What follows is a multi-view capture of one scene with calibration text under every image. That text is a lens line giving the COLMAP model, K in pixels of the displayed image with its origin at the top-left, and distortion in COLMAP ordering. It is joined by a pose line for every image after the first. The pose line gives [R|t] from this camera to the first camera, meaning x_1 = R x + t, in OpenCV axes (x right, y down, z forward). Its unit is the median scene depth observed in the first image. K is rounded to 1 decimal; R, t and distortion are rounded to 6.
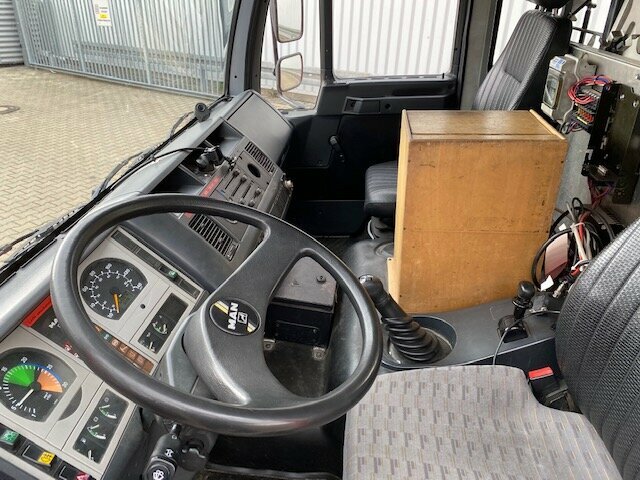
lens RADIAL K [[485.1, 0, 320.0], [0, 485.1, 240.0], [0, 0, 1]] dist [0.010336, -0.003465]
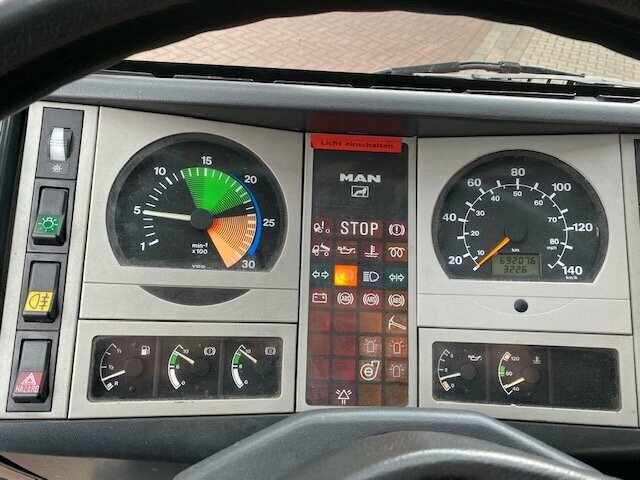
lens RADIAL K [[485.1, 0, 320.0], [0, 485.1, 240.0], [0, 0, 1]] dist [0.010336, -0.003465]
pose [[0.111510, 0.636779, -0.762941, -0.122667], [-0.525861, 0.689244, 0.498410, -0.014542], [0.843229, 0.345623, 0.411714, 0.739903]]
